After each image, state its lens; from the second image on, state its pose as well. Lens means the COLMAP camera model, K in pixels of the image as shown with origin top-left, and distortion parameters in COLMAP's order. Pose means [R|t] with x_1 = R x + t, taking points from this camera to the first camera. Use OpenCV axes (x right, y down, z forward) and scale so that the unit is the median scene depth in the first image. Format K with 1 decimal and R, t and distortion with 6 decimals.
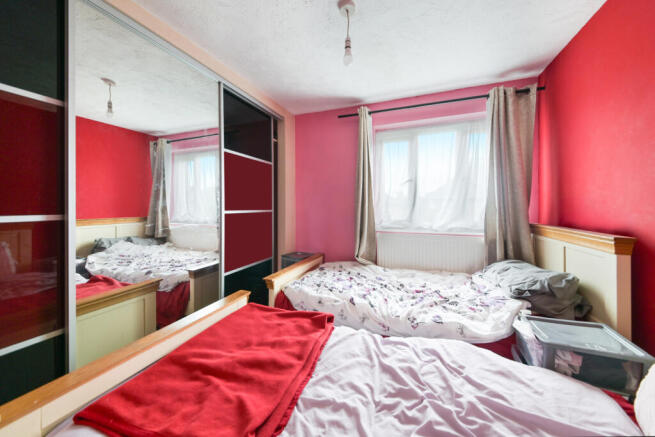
lens RADIAL K [[233.5, 0, 325.4], [0, 233.5, 202.7], [0, 0, 1]] dist [0.014323, -0.000995]
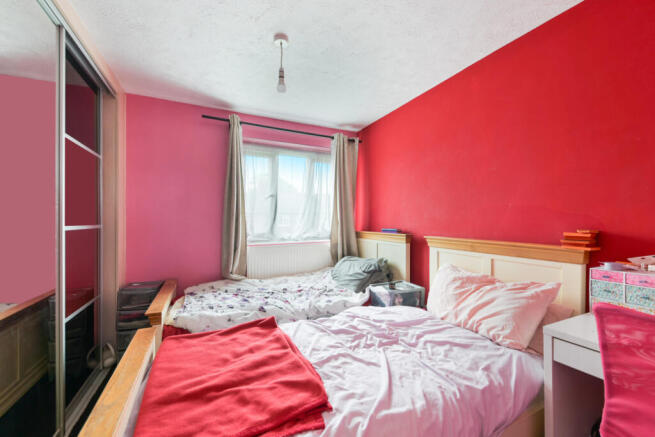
lens RADIAL K [[265.5, 0, 328.6], [0, 265.5, 218.9], [0, 0, 1]] dist [0.018102, -0.001800]
pose [[0.688776, 0.001850, 0.724972, -0.489379], [-0.005361, 0.999982, 0.002542, 0.009780], [-0.724954, -0.005637, 0.688774, -0.032415]]
